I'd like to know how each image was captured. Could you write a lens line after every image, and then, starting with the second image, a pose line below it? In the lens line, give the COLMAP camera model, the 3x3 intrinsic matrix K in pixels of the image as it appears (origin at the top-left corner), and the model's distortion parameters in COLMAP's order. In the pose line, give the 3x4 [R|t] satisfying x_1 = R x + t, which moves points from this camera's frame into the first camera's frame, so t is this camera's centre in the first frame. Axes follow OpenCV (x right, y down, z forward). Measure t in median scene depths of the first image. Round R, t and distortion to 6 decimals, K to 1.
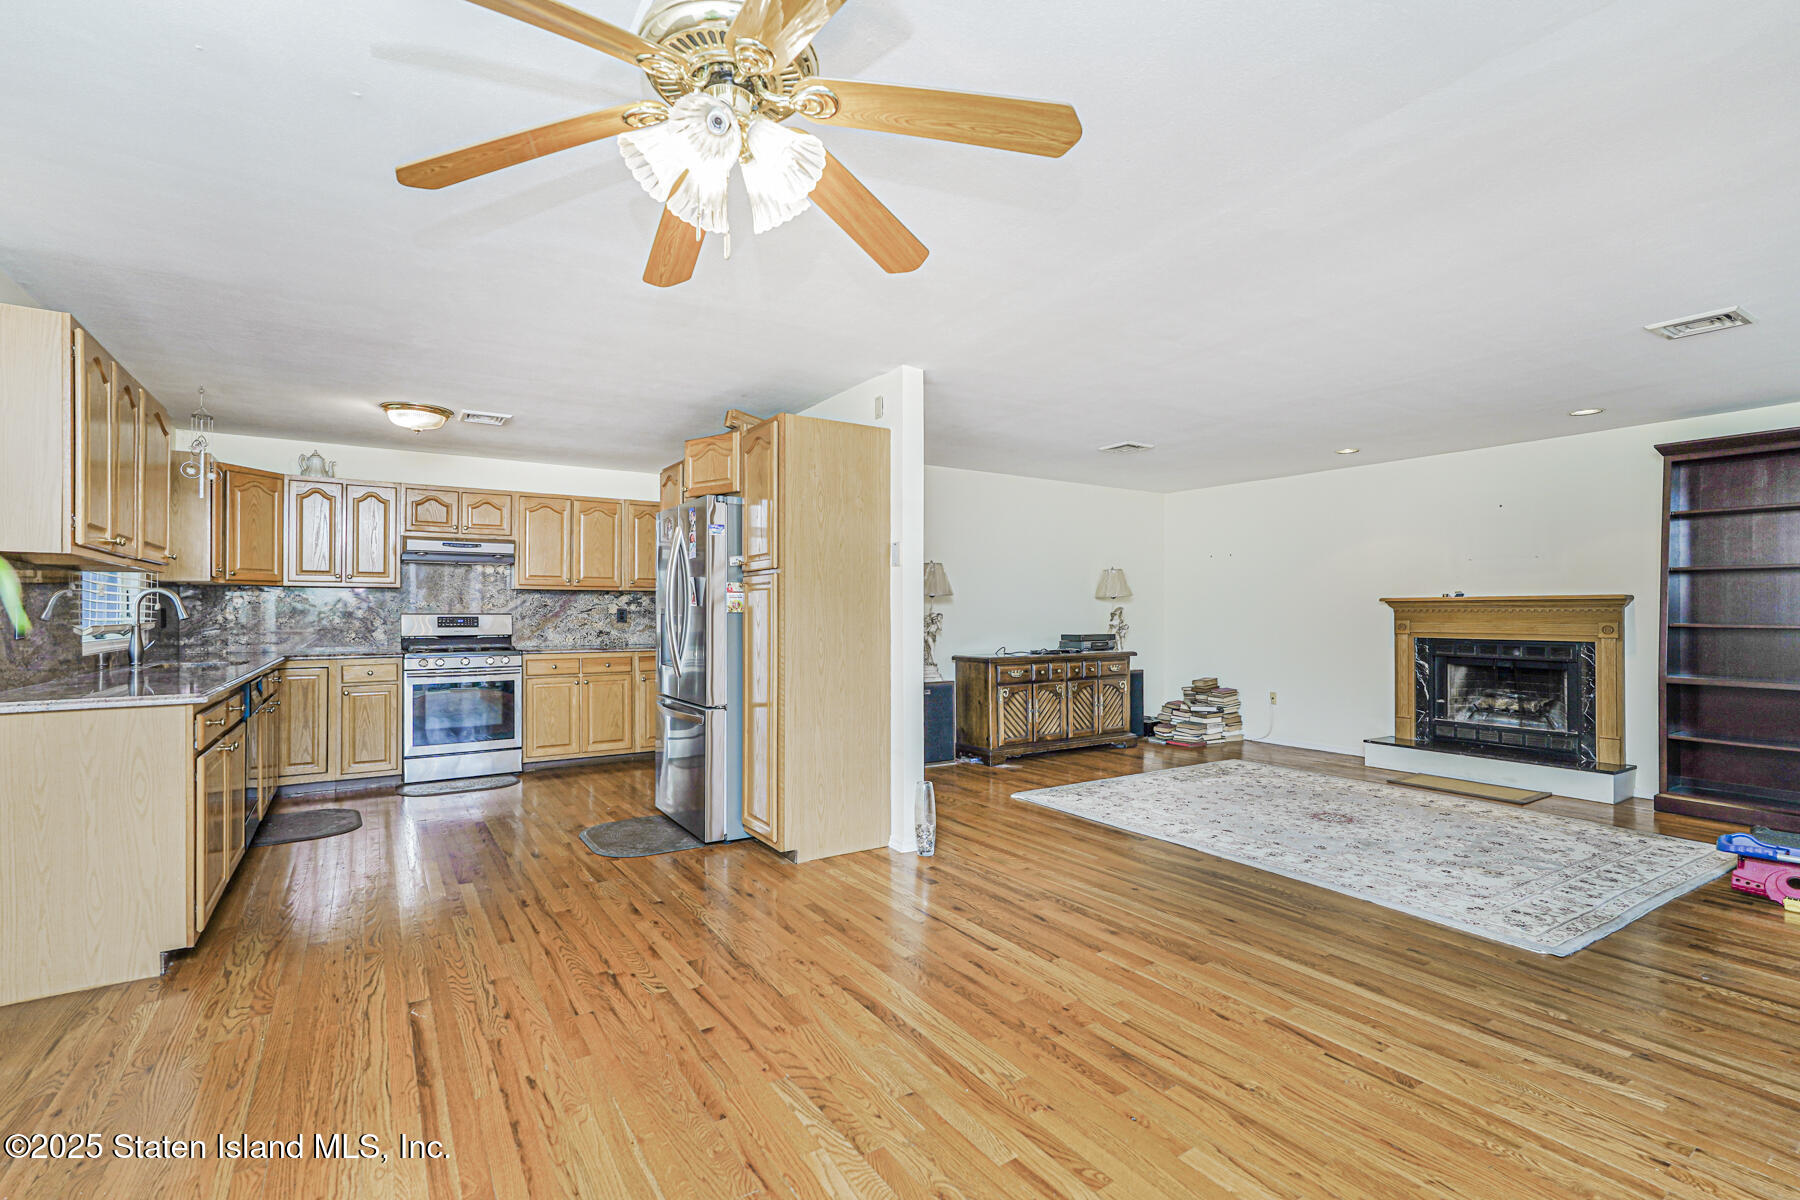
lens RADIAL K [[792.9, 0, 883.1], [0, 792.9, 600.1], [0, 0, 1]] dist [-0.000875, 0.005923]
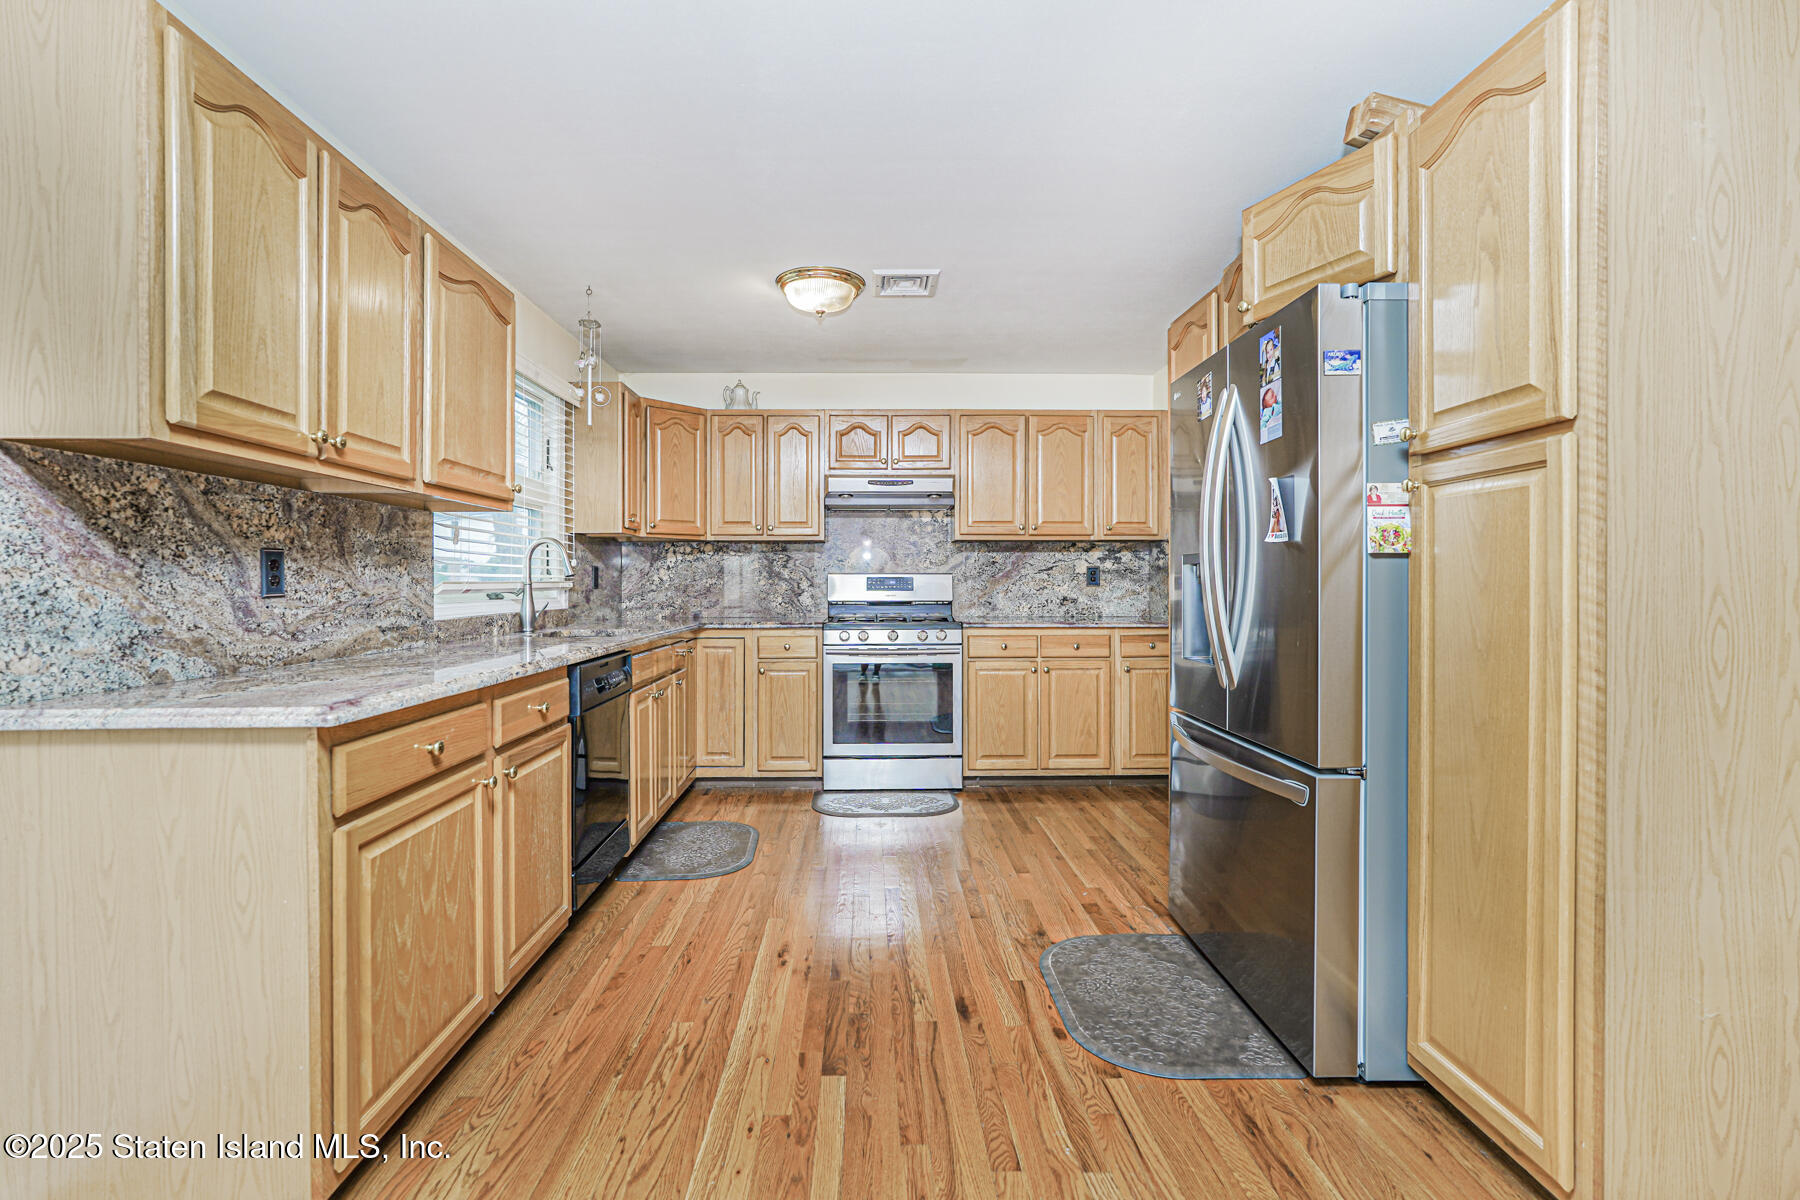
lens RADIAL K [[792.9, 0, 883.1], [0, 792.9, 600.1], [0, 0, 1]] dist [-0.000875, 0.005923]
pose [[0.849623, 0.011343, -0.527269, -0.136764], [0.009351, 0.999288, 0.036565, 0.015898], [0.527308, -0.035997, 0.848912, 0.352733]]
